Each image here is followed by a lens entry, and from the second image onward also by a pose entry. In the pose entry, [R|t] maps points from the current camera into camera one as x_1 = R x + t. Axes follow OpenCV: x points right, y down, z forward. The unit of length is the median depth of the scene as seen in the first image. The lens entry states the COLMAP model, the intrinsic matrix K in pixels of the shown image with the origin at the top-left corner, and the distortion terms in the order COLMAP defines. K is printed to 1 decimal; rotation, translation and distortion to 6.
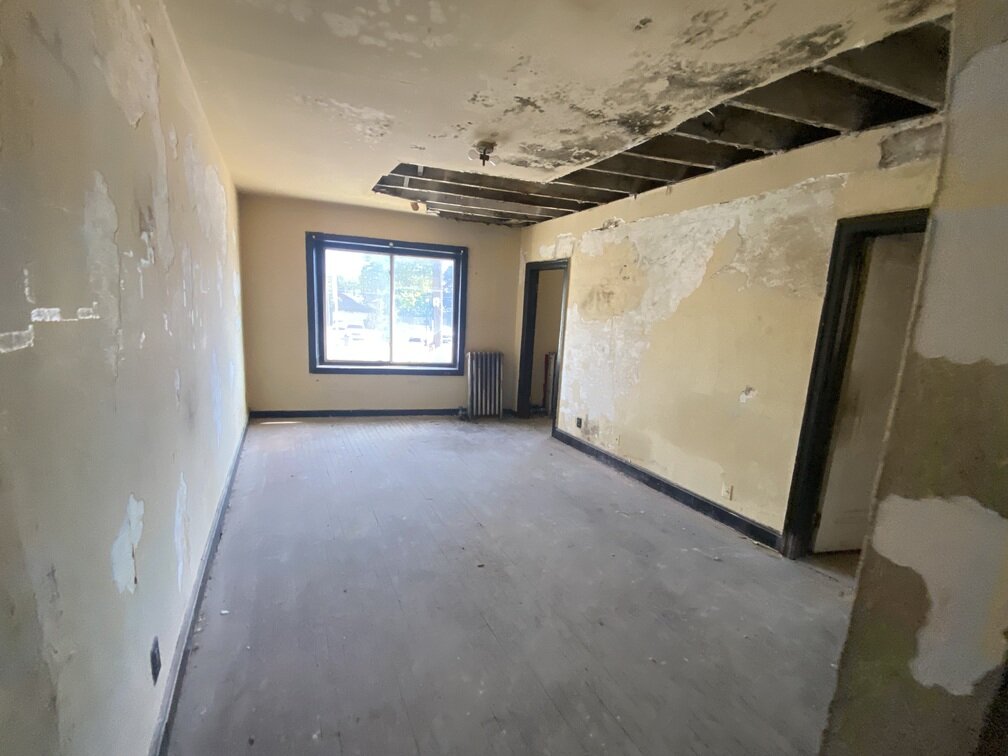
lens RADIAL K [[406.5, 0, 503.5], [0, 406.5, 390.9], [0, 0, 1]] dist [-0.001013, -0.015129]
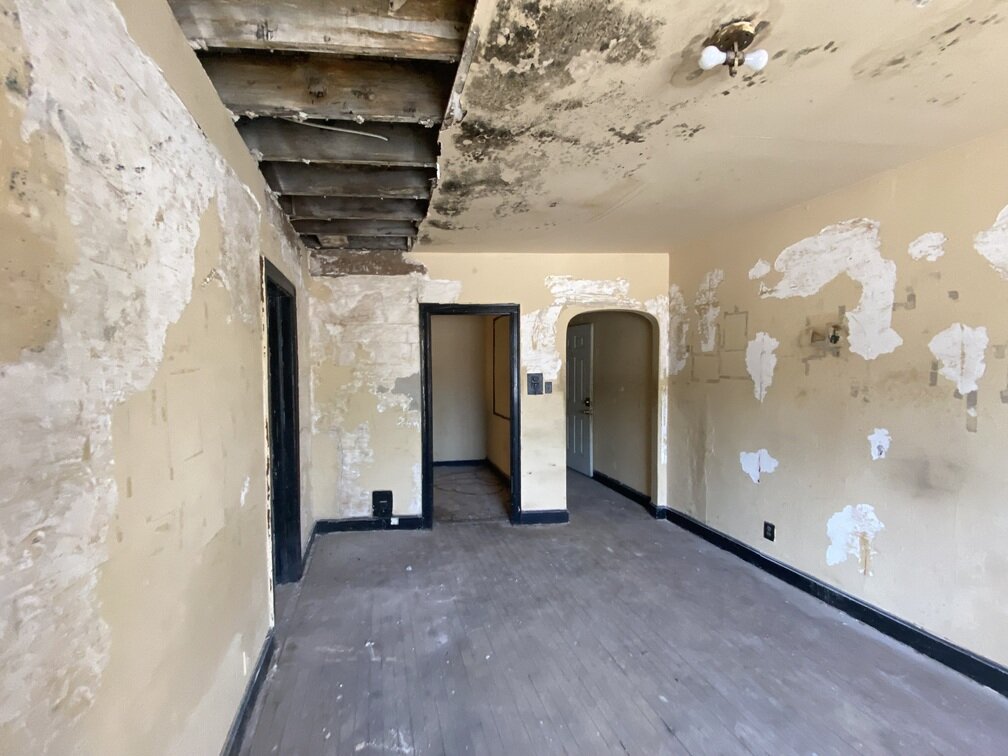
lens RADIAL K [[393.3, 0, 509.8], [0, 393.3, 375.2], [0, 0, 1]] dist [-0.038115, -0.000085]
pose [[-0.982197, -0.052371, 0.180406, 0.091934], [-0.011287, 0.975071, 0.221606, -0.272670], [-0.187514, 0.215624, -0.958303, 1.328092]]
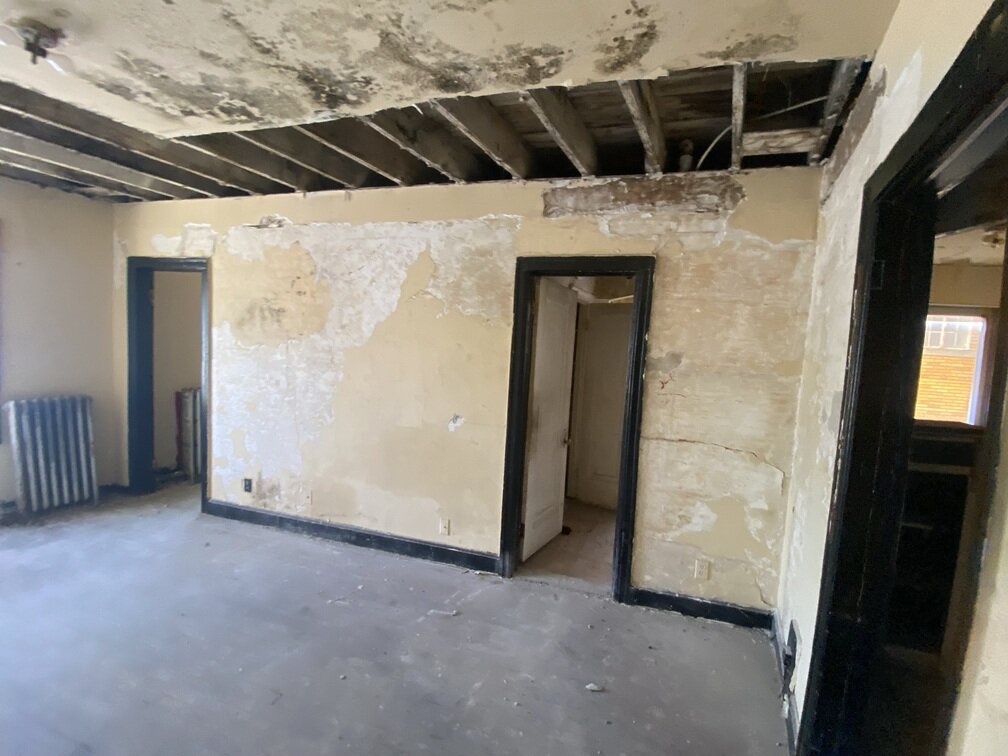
lens RADIAL K [[409.1, 0, 497.5], [0, 409.1, 383.3], [0, 0, 1]] dist [0.025519, -0.022743]
pose [[0.701294, -0.064211, 0.709974, -0.015311], [0.111805, 0.993517, -0.020583, -0.051006], [-0.704049, 0.093814, 0.703927, 0.213947]]
